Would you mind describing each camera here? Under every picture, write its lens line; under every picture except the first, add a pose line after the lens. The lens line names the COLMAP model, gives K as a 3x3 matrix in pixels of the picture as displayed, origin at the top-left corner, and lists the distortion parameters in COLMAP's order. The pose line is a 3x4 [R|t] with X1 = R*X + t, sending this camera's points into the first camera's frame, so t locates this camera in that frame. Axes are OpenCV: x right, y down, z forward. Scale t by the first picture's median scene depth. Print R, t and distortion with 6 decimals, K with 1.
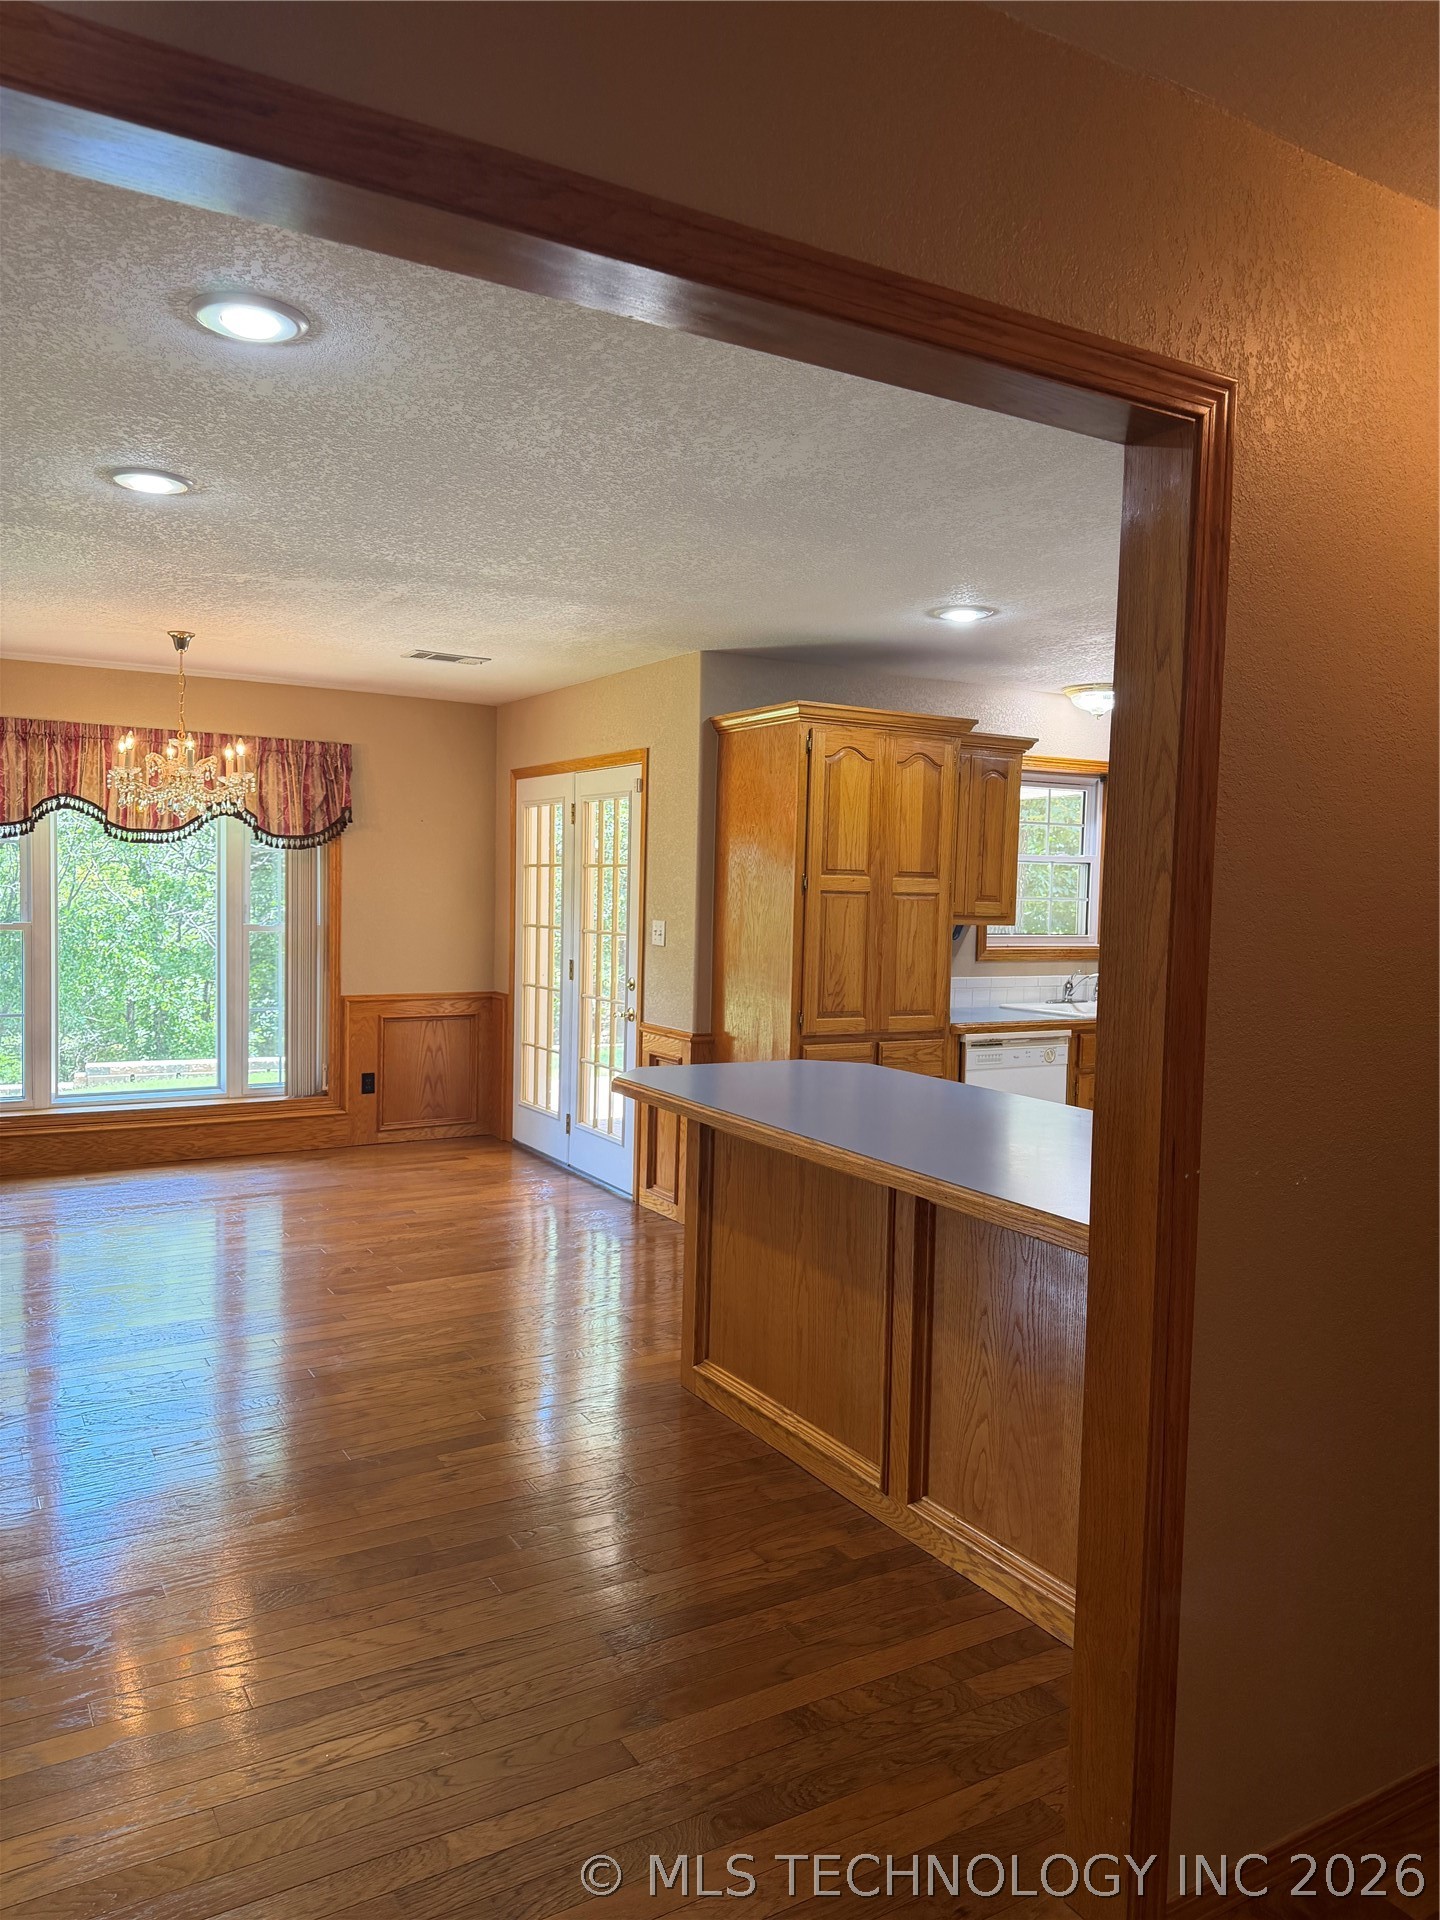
lens RADIAL K [[1344.4, 0, 707.8], [0, 1344.4, 961.9], [0, 0, 1]] dist [0.067466, -0.086183]
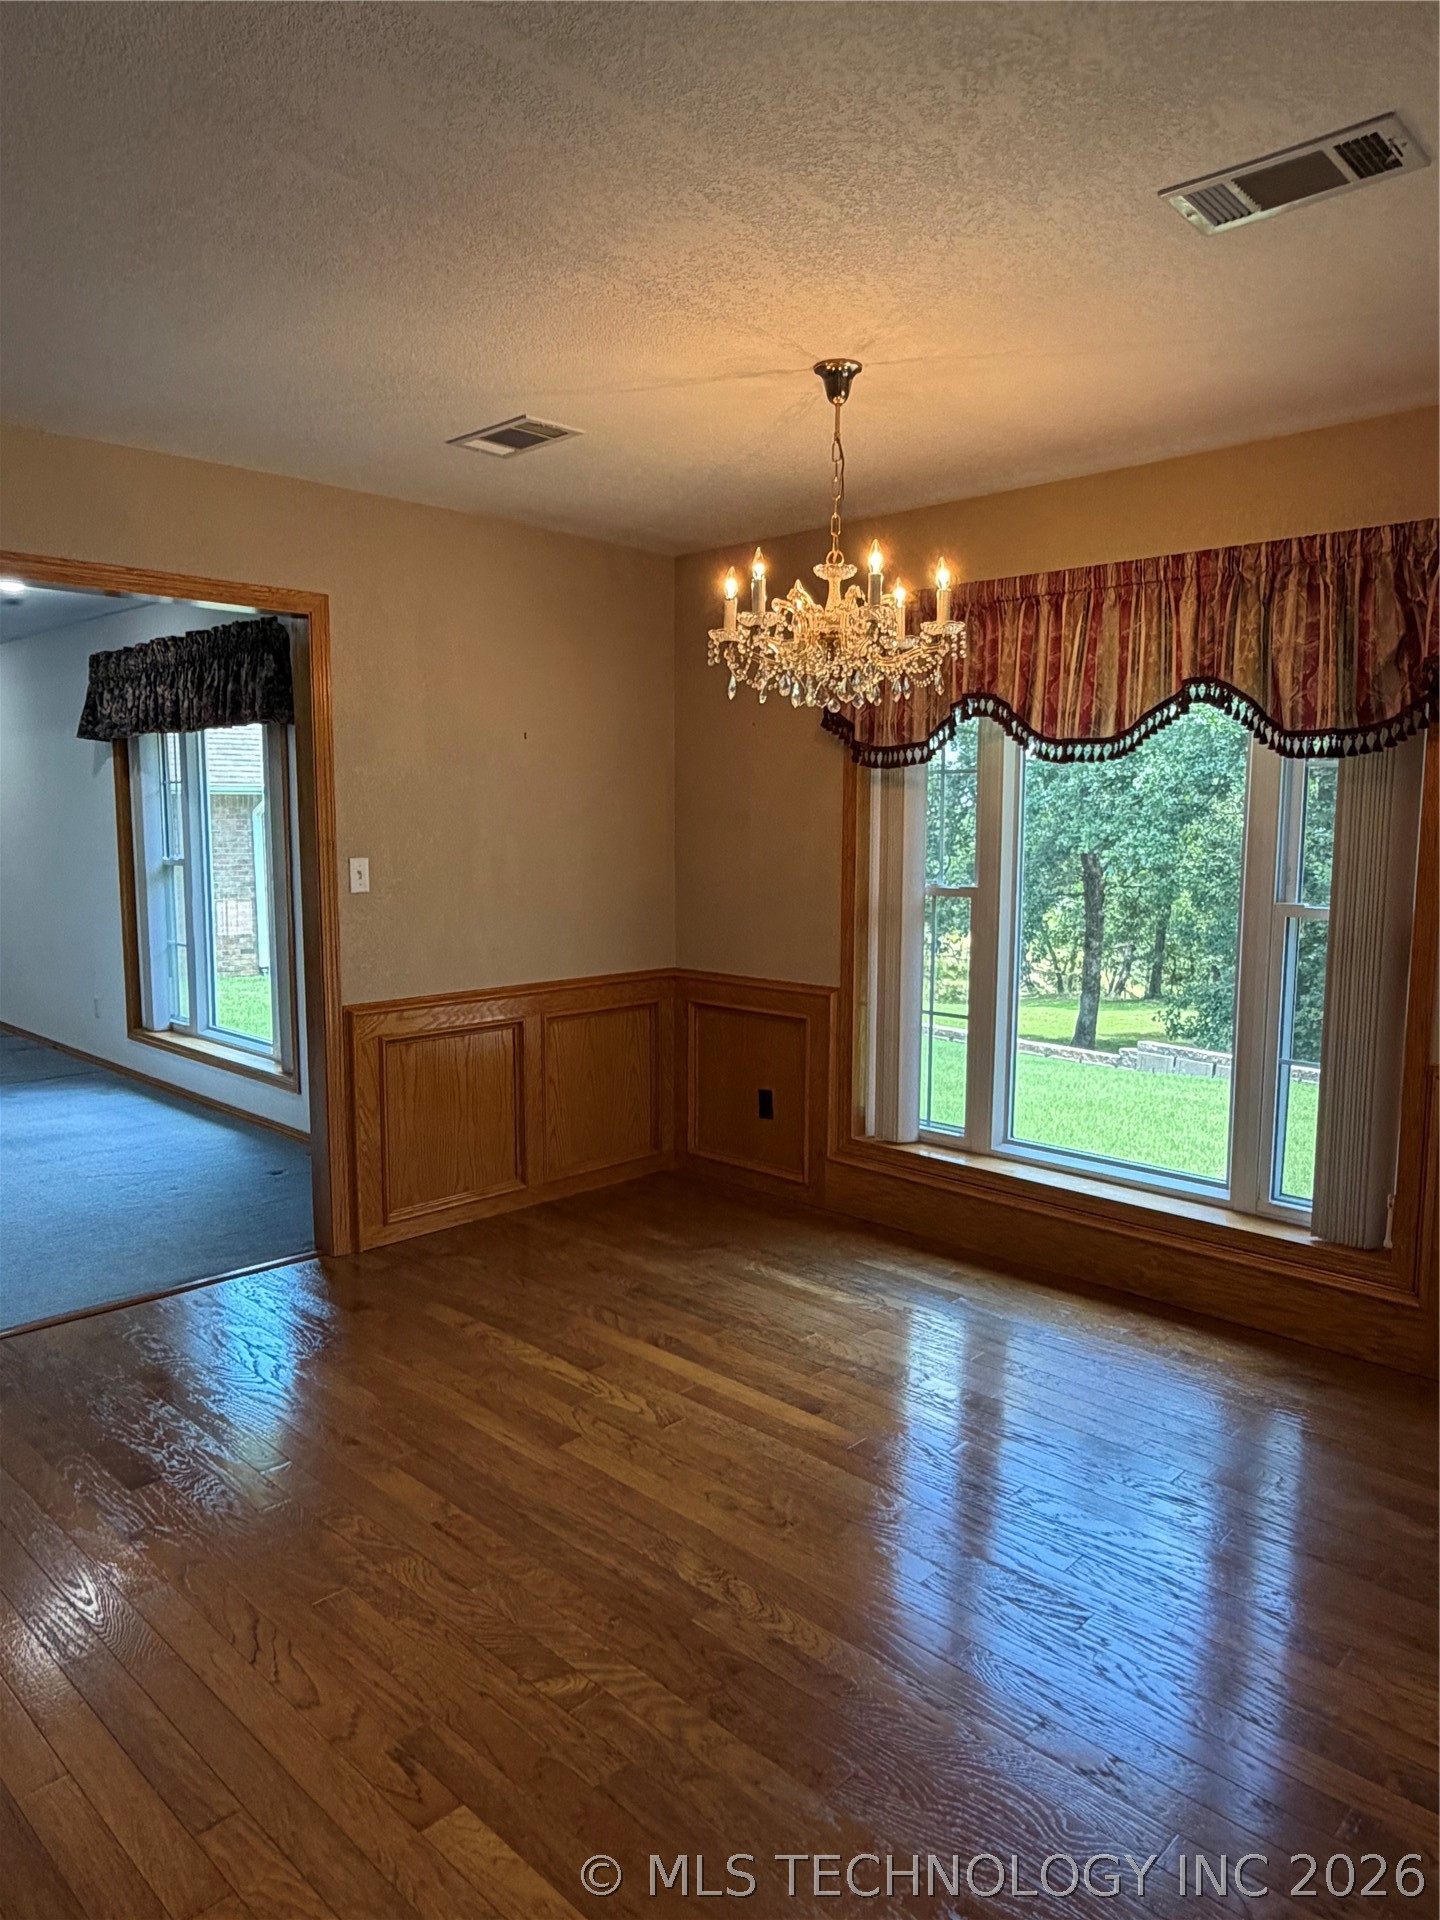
lens RADIAL K [[1270.9, 0, 722.7], [0, 1270.9, 963.0], [0, 0, 1]] dist [0.003978, 0.000622]
pose [[0.273571, 0.092219, -0.957421, 0.106530], [-0.053315, 0.995317, 0.080635, -0.041206], [0.960373, 0.028985, 0.277207, 0.798346]]
